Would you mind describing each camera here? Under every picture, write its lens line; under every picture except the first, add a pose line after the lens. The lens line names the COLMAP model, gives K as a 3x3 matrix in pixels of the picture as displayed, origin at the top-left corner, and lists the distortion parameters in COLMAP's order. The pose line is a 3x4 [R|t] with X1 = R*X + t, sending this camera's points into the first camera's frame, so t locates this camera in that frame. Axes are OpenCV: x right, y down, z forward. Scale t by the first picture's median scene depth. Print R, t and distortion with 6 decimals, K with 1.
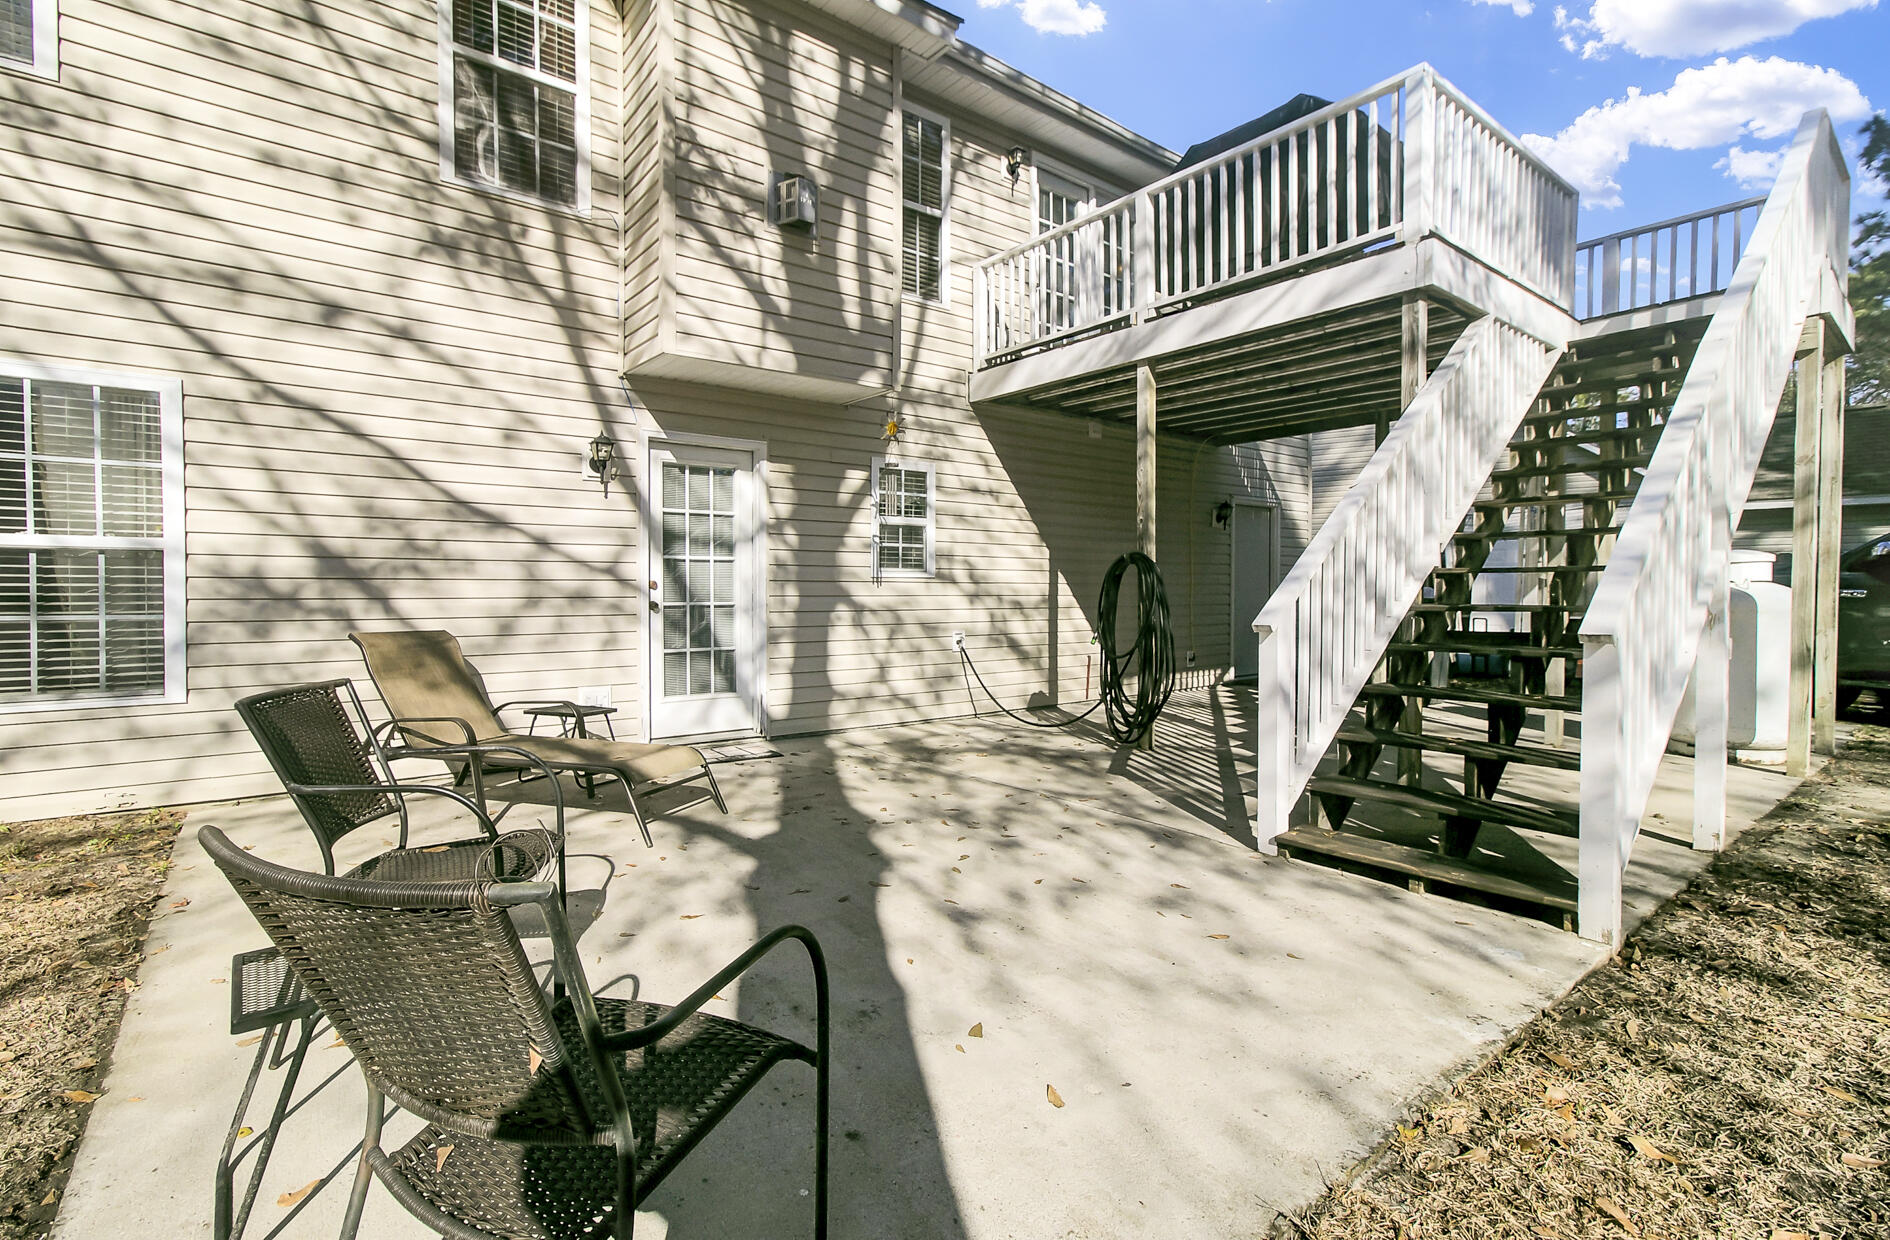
lens RADIAL K [[879.4, 0, 968.7], [0, 879.4, 604.3], [0, 0, 1]] dist [-0.006750, 0.003777]
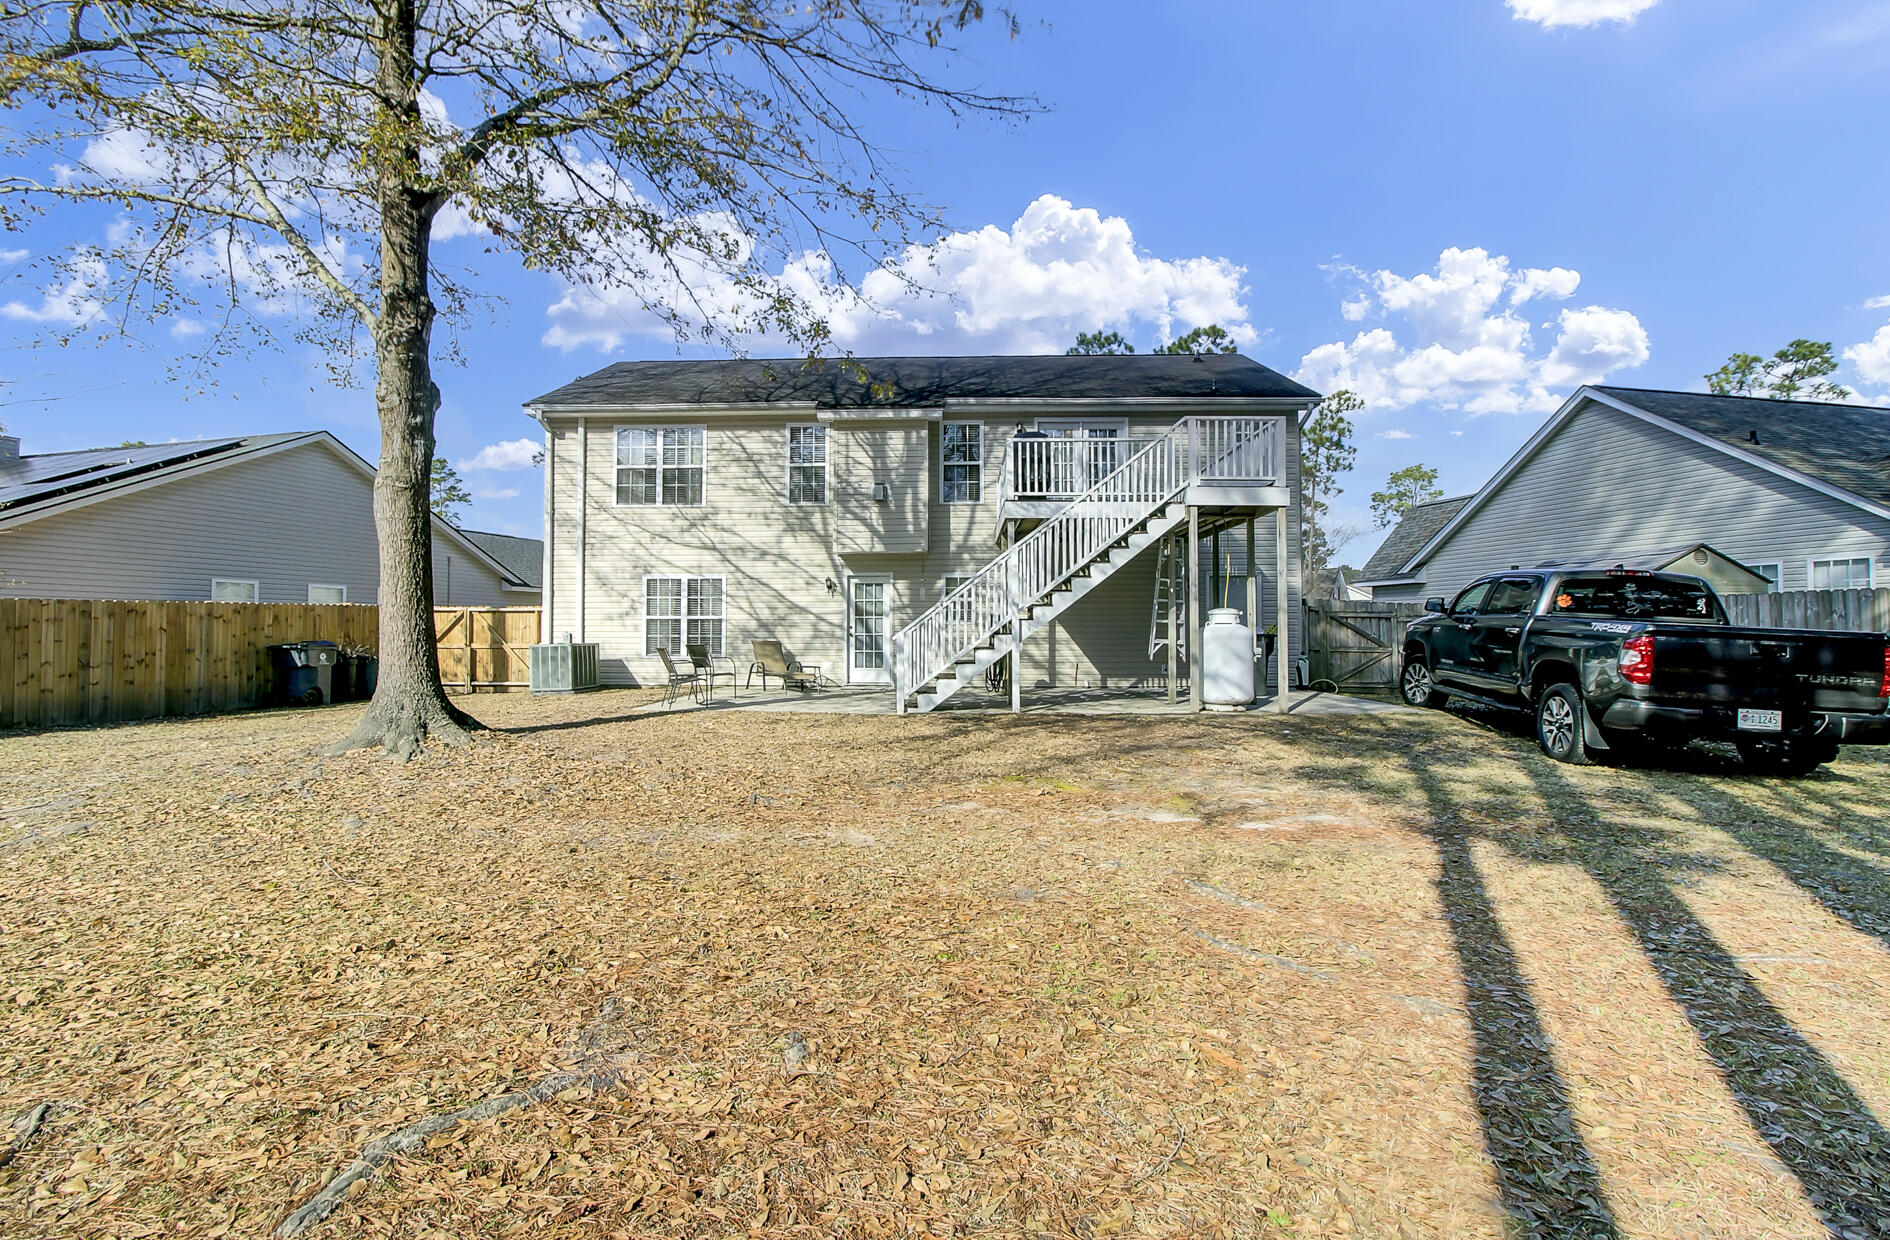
lens RADIAL K [[879.4, 0, 943.6], [0, 879.4, 619.8], [0, 0, 1]] dist [-0.006750, 0.003777]
pose [[0.747021, -0.009114, -0.664738, 1.789941], [-0.007288, 0.999734, -0.021897, 0.001778], [0.664761, 0.021202, 0.746755, -0.952107]]
